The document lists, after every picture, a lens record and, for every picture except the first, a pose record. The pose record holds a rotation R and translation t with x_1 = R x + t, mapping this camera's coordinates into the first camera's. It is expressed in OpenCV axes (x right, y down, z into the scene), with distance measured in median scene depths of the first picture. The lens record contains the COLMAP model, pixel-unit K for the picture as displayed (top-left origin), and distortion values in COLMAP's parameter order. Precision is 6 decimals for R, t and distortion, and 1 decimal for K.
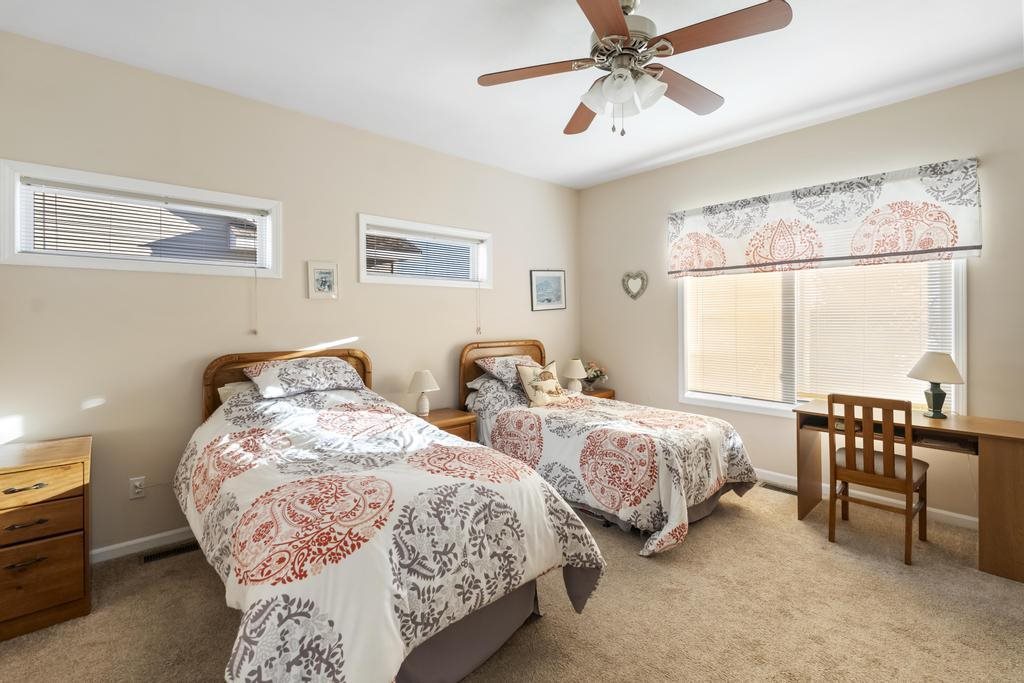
lens RADIAL K [[468.3, 0, 514.0], [0, 468.3, 324.1], [0, 0, 1]] dist [-0.003918, -0.000162]
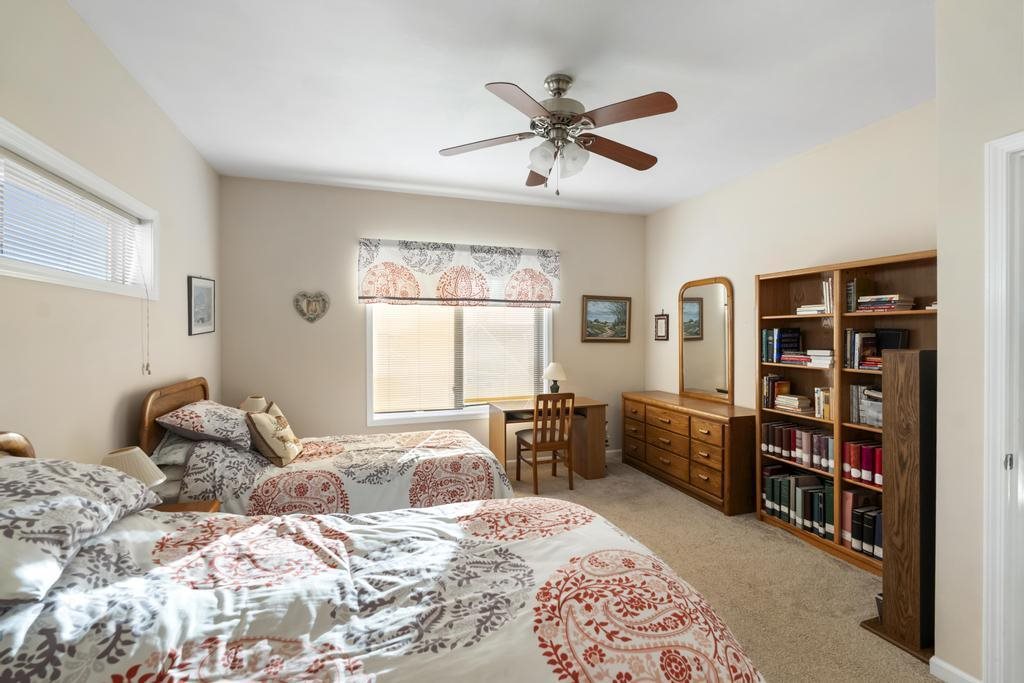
lens RADIAL K [[458.3, 0, 512.0], [0, 458.3, 341.5], [0, 0, 1]] dist [-0.002954, -0.000137]
pose [[0.369339, -0.011495, 0.929224, -0.539066], [0.010574, 0.999911, 0.008166, -0.025677], [-0.929235, 0.006810, 0.369428, 0.412488]]
